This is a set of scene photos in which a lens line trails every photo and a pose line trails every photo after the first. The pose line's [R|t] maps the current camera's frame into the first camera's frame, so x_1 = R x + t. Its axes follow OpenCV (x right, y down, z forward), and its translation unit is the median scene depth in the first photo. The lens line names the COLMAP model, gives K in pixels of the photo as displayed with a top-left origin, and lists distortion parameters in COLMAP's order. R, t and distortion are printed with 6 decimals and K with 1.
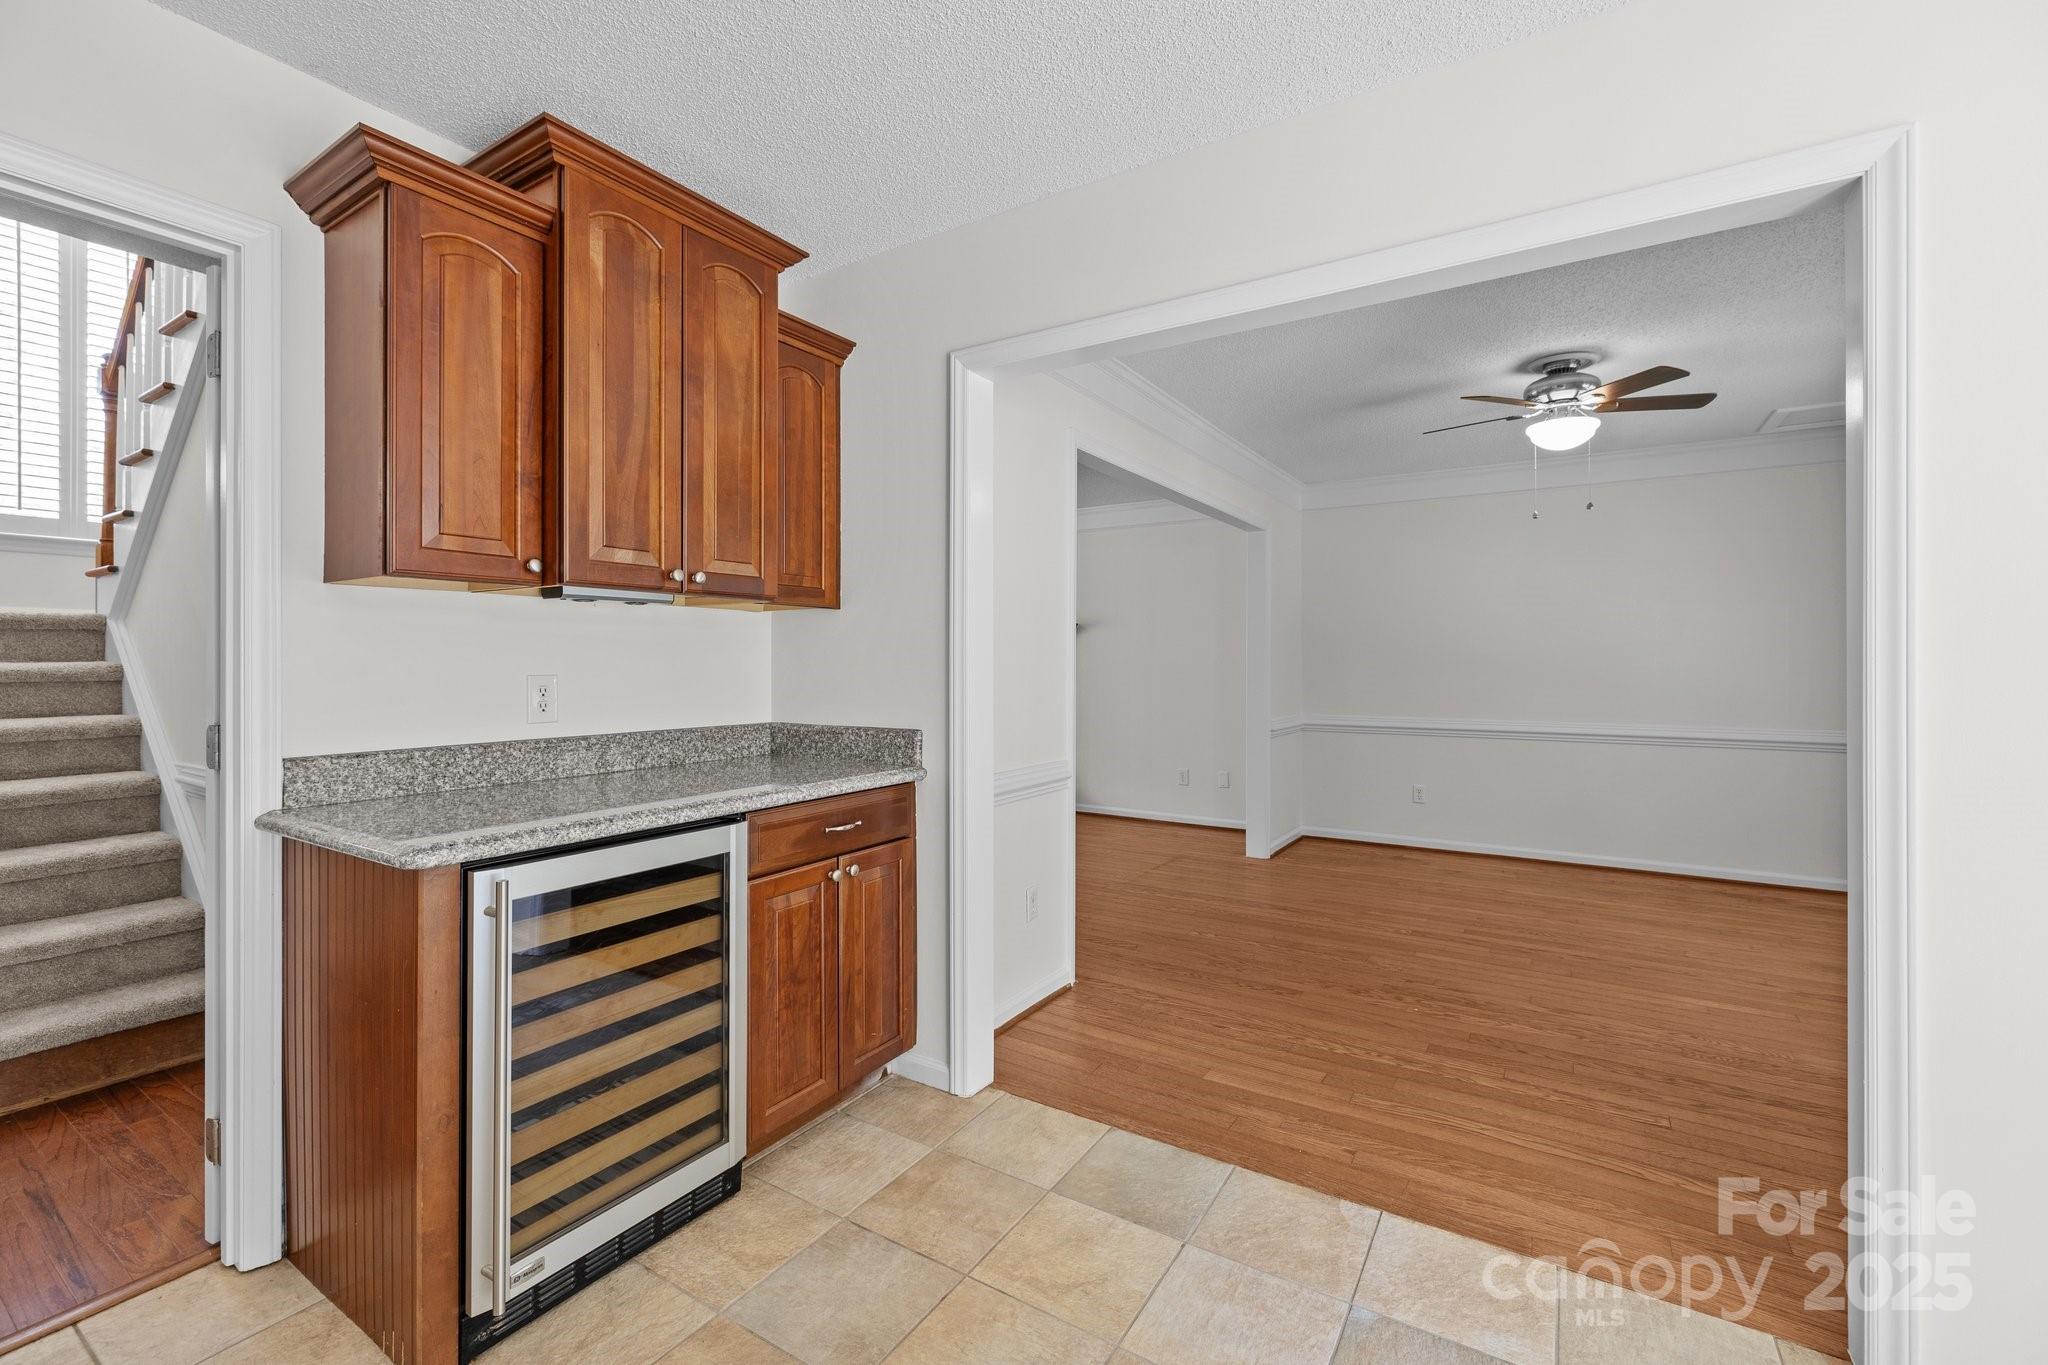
lens RADIAL K [[864.9, 0, 1009.3], [0, 864.9, 656.9], [0, 0, 1]] dist [0.000011, 0.000940]
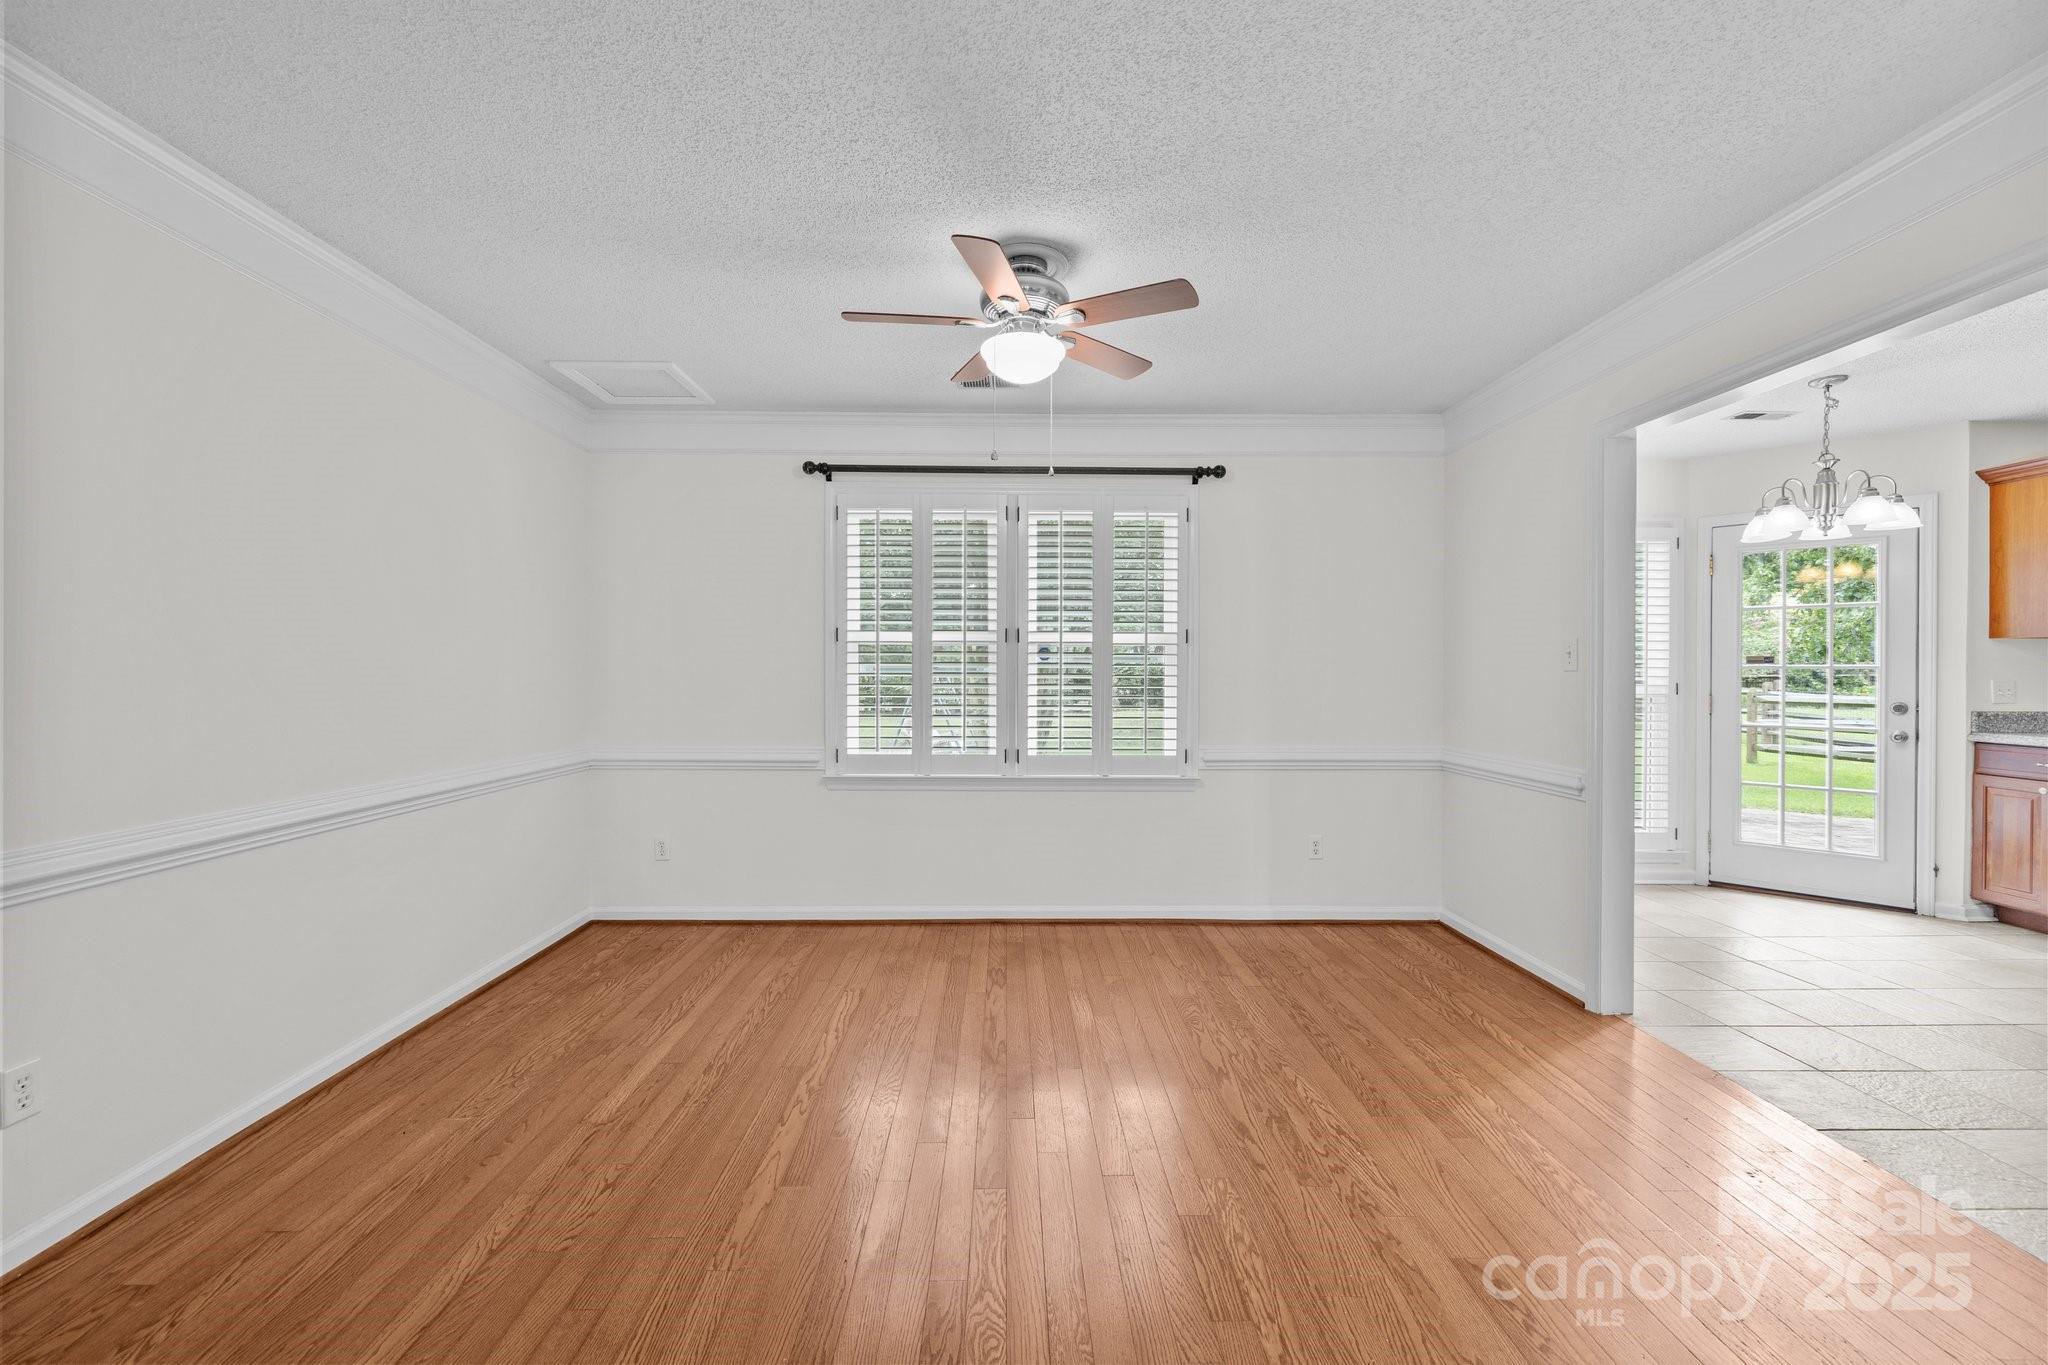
lens RADIAL K [[864.9, 0, 1019.6], [0, 864.9, 672.8], [0, 0, 1]] dist [0.000011, 0.000940]
pose [[-0.556579, -0.002521, 0.830791, 0.028843], [-0.005472, 0.999985, -0.000632, 0.010857], [-0.830777, -0.004898, -0.556584, 1.399687]]
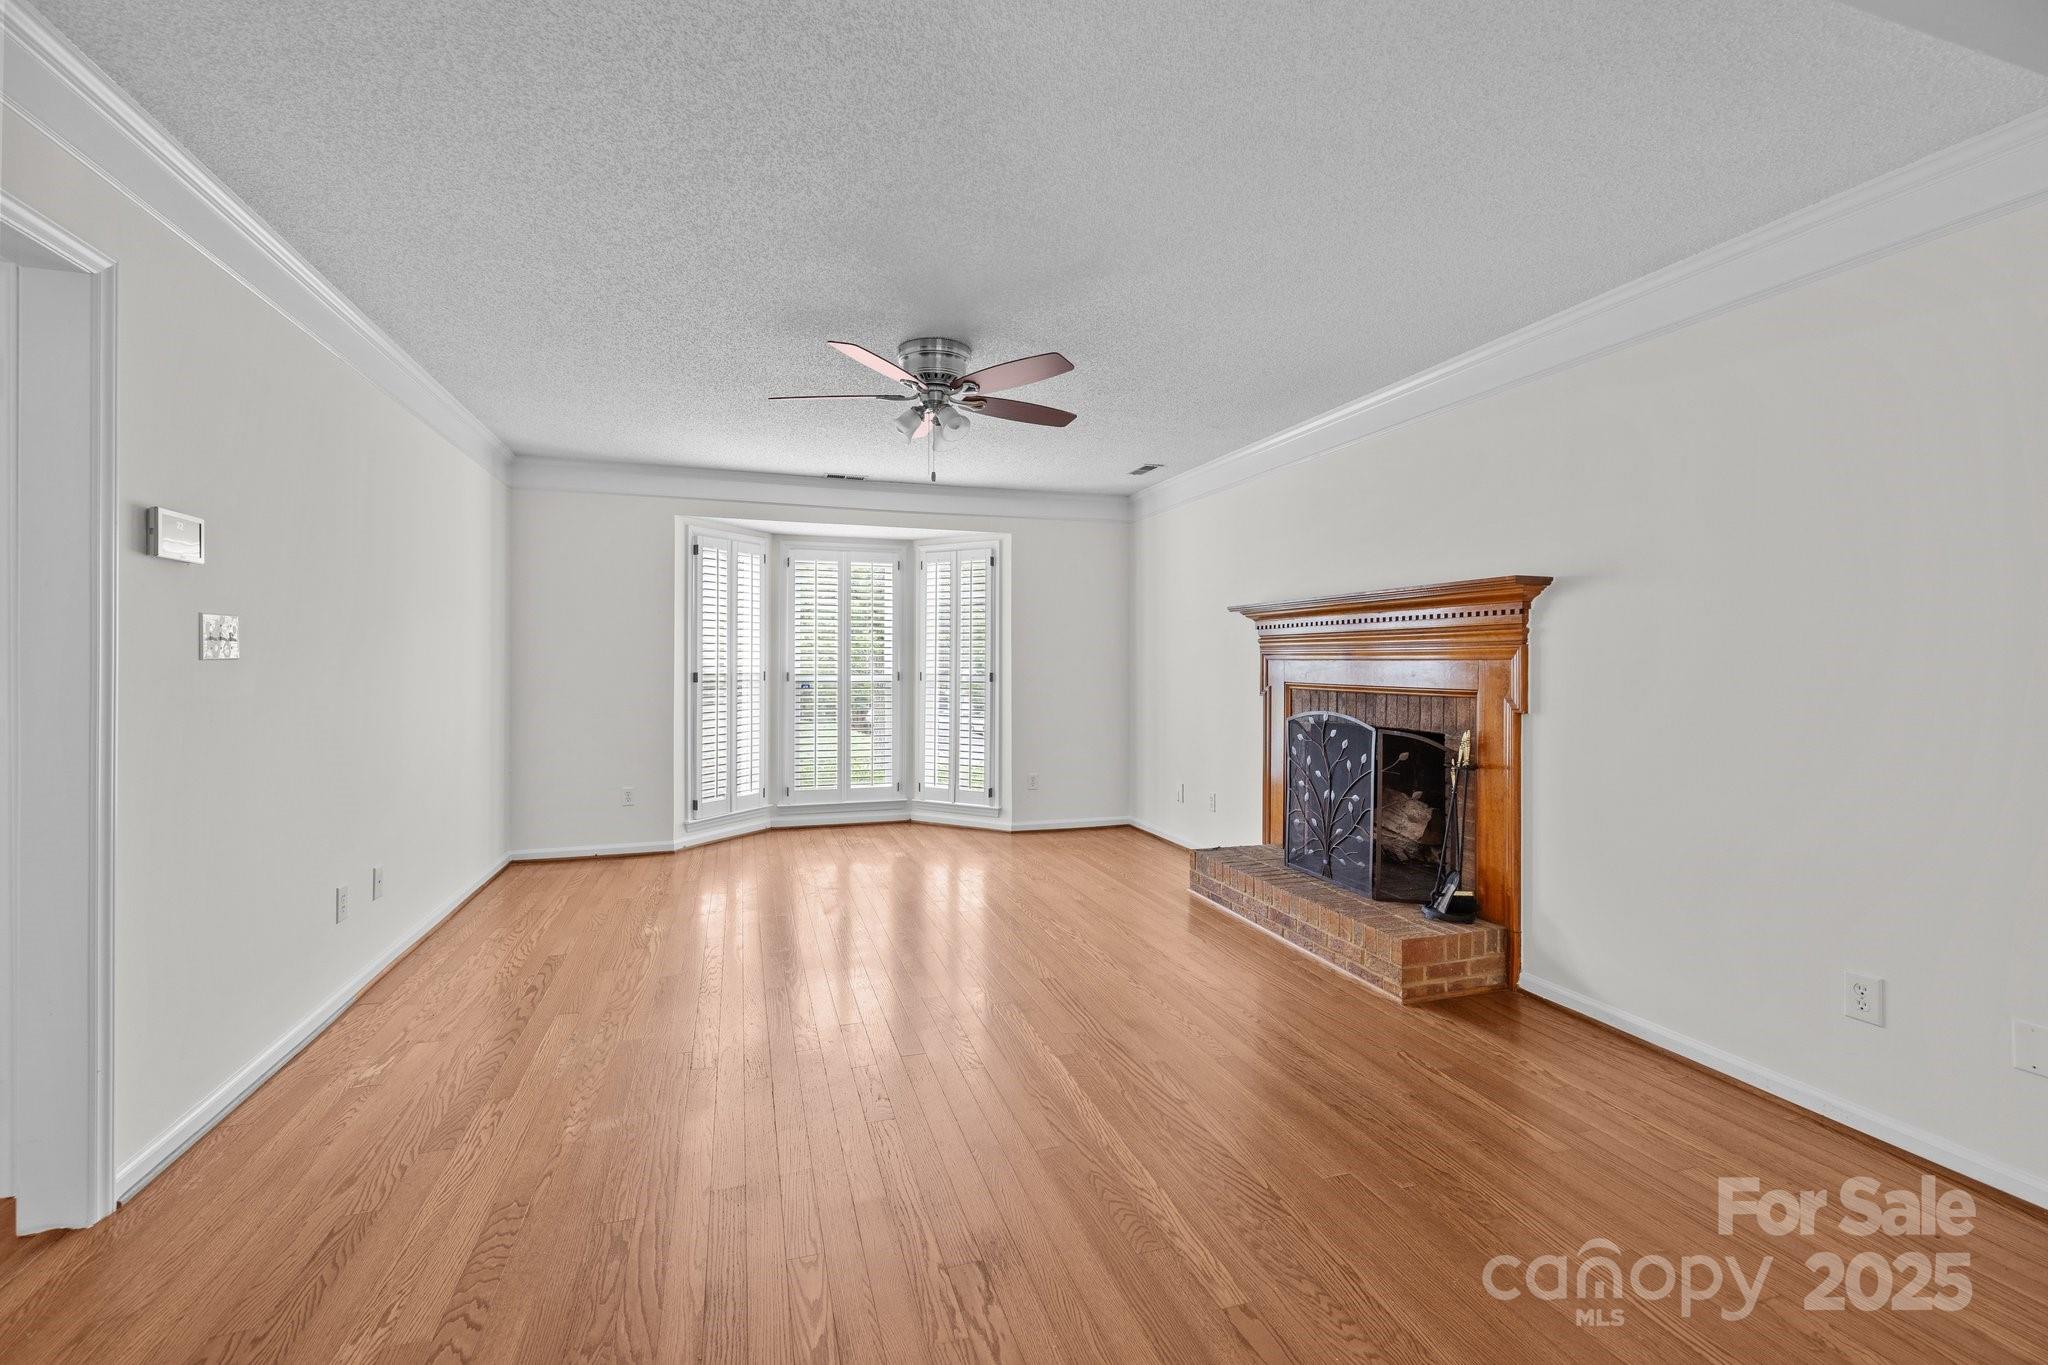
lens RADIAL K [[864.9, 0, 1016.5], [0, 864.9, 666.9], [0, 0, 1]] dist [0.000011, 0.000940]
pose [[0.773116, 0.004221, -0.634250, 0.292792], [0.001752, 0.999960, 0.008791, 0.007499], [0.634262, -0.007907, 0.773078, 0.961439]]
